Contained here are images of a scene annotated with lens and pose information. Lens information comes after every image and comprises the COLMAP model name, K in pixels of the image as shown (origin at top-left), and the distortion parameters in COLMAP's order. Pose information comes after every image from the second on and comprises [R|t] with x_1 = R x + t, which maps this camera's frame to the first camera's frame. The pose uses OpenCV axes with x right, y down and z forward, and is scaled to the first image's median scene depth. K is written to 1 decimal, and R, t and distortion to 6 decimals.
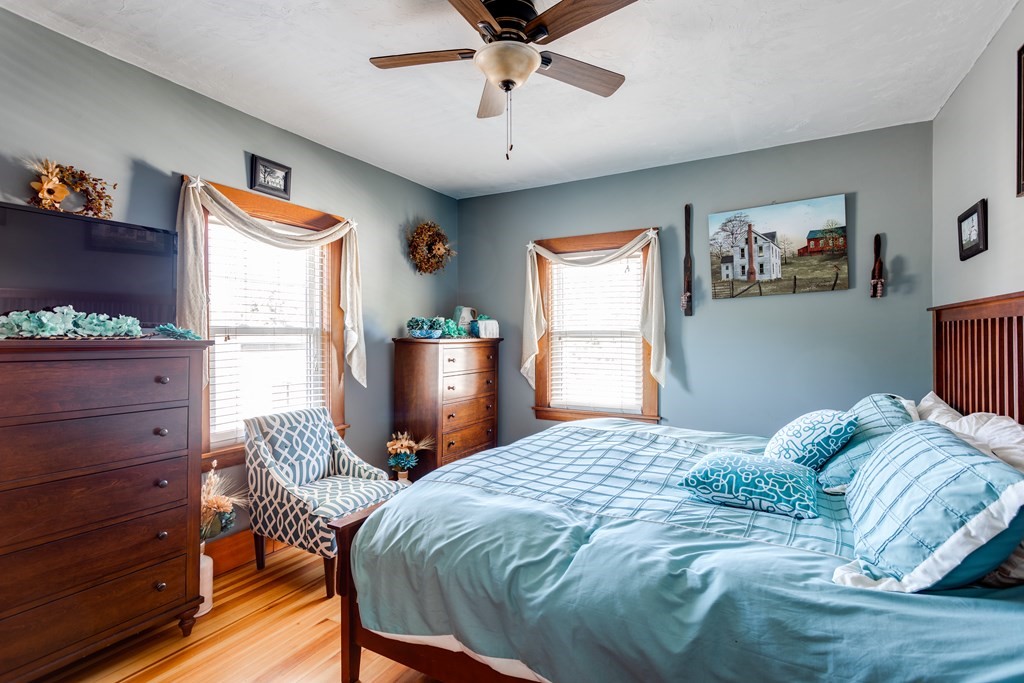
lens RADIAL K [[488.5, 0, 508.1], [0, 488.5, 340.1], [0, 0, 1]] dist [0.005450, -0.000866]
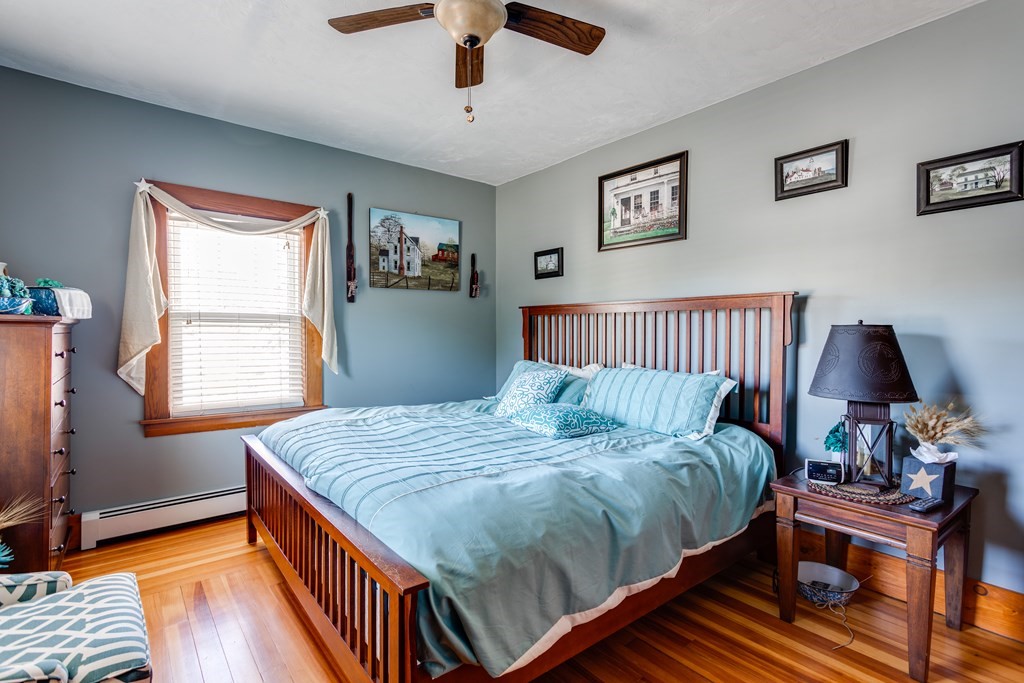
lens RADIAL K [[488.5, 0, 509.9], [0, 488.5, 336.7], [0, 0, 1]] dist [0.005450, -0.000866]
pose [[0.372455, -0.004285, 0.928040, -0.487008], [0.000145, 0.999990, 0.004559, 0.019336], [-0.928050, -0.001563, 0.372452, 0.330947]]
